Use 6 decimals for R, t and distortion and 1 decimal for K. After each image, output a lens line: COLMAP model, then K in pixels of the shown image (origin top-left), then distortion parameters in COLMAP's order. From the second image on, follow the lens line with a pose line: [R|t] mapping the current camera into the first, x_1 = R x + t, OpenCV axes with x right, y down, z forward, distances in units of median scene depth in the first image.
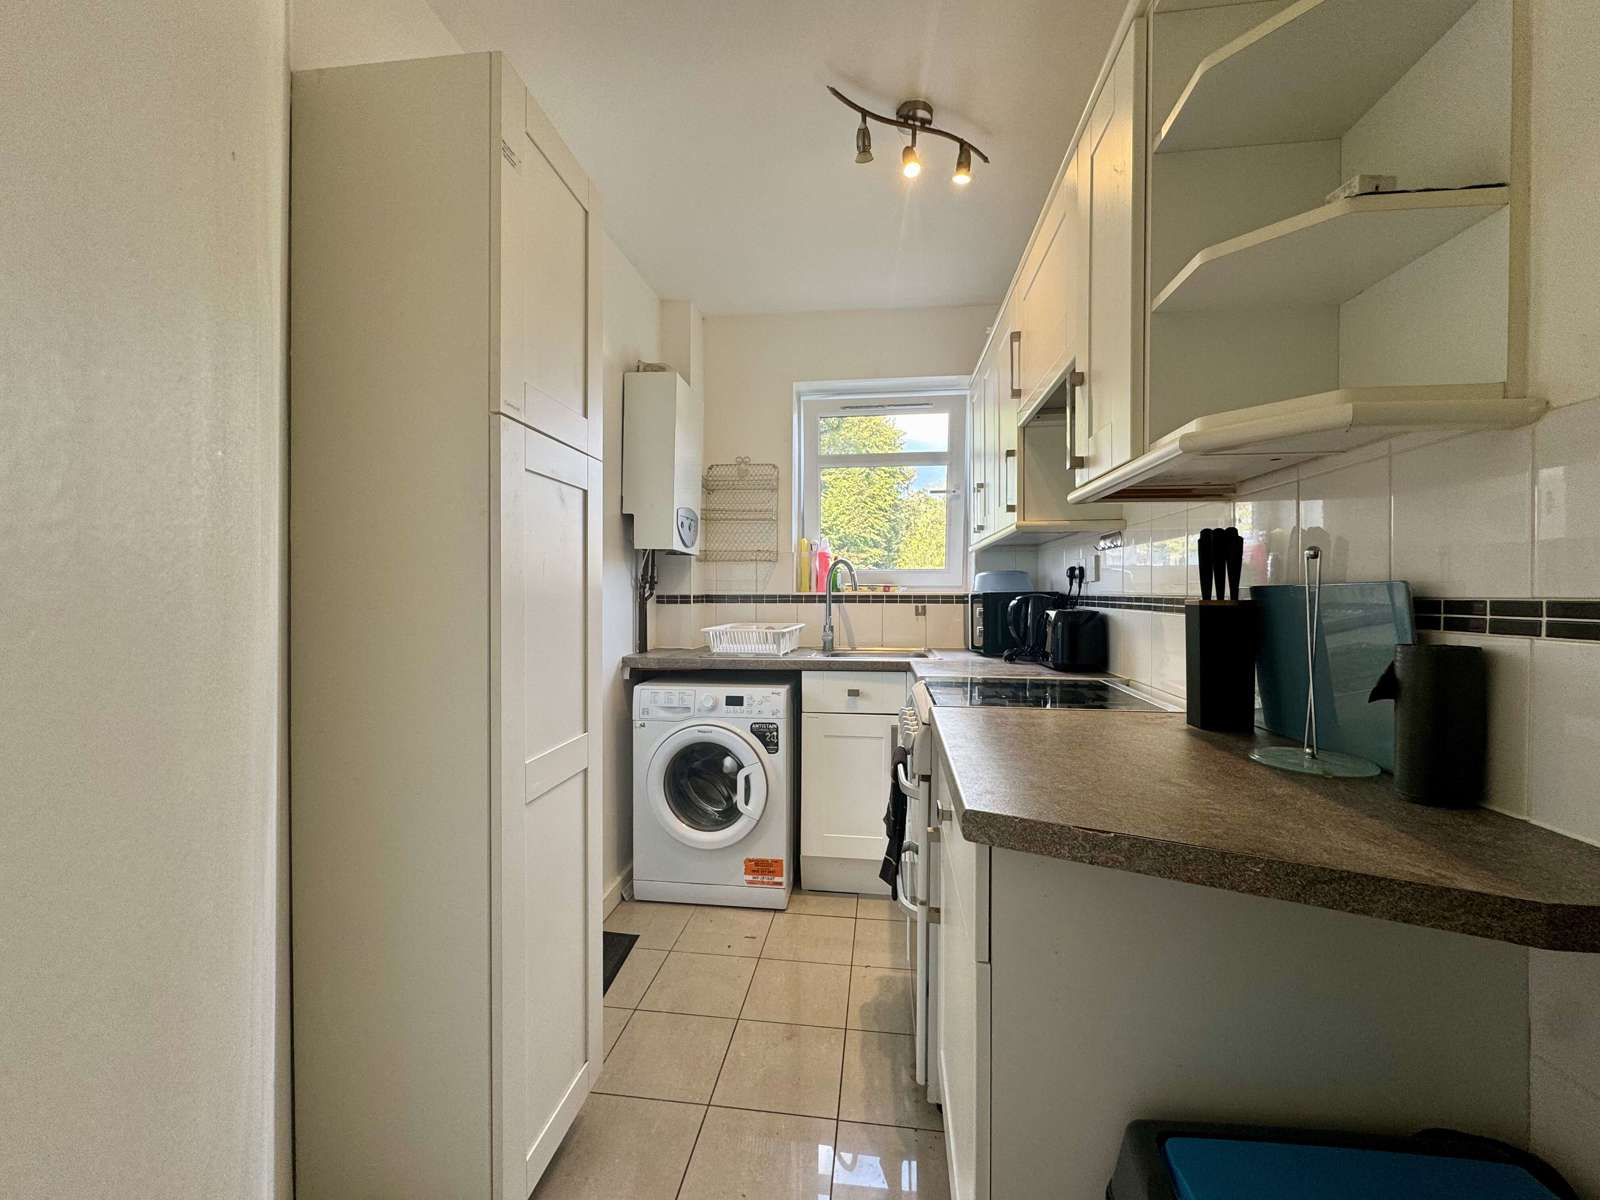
lens RADIAL K [[638.5, 0, 799.7], [0, 638.5, 601.6], [0, 0, 1]] dist [-0.000850, 0.000076]
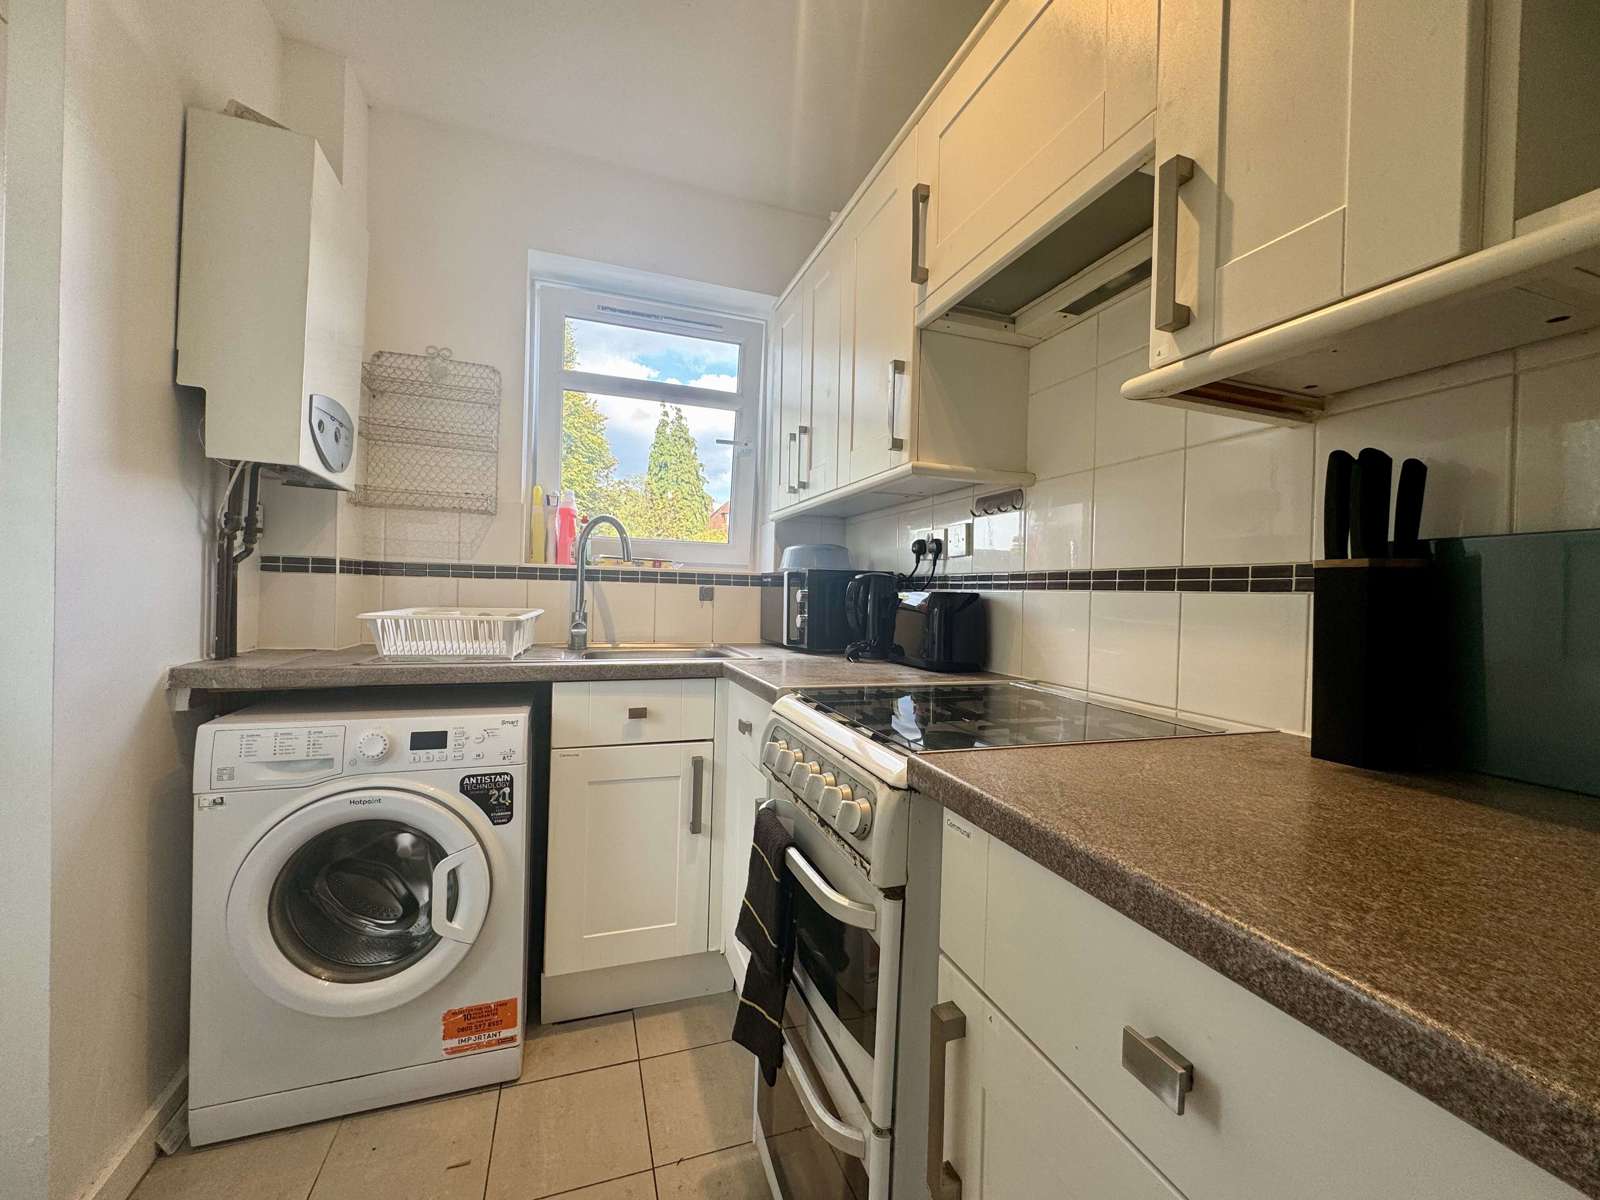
lens RADIAL K [[638.5, 0, 799.7], [0, 638.5, 601.6], [0, 0, 1]] dist [-0.000850, 0.000076]
pose [[0.891204, 0.017977, 0.453246, -0.063128], [-0.020883, 0.999781, 0.001408, 0.022622], [-0.453121, -0.010720, 0.891384, 0.322257]]
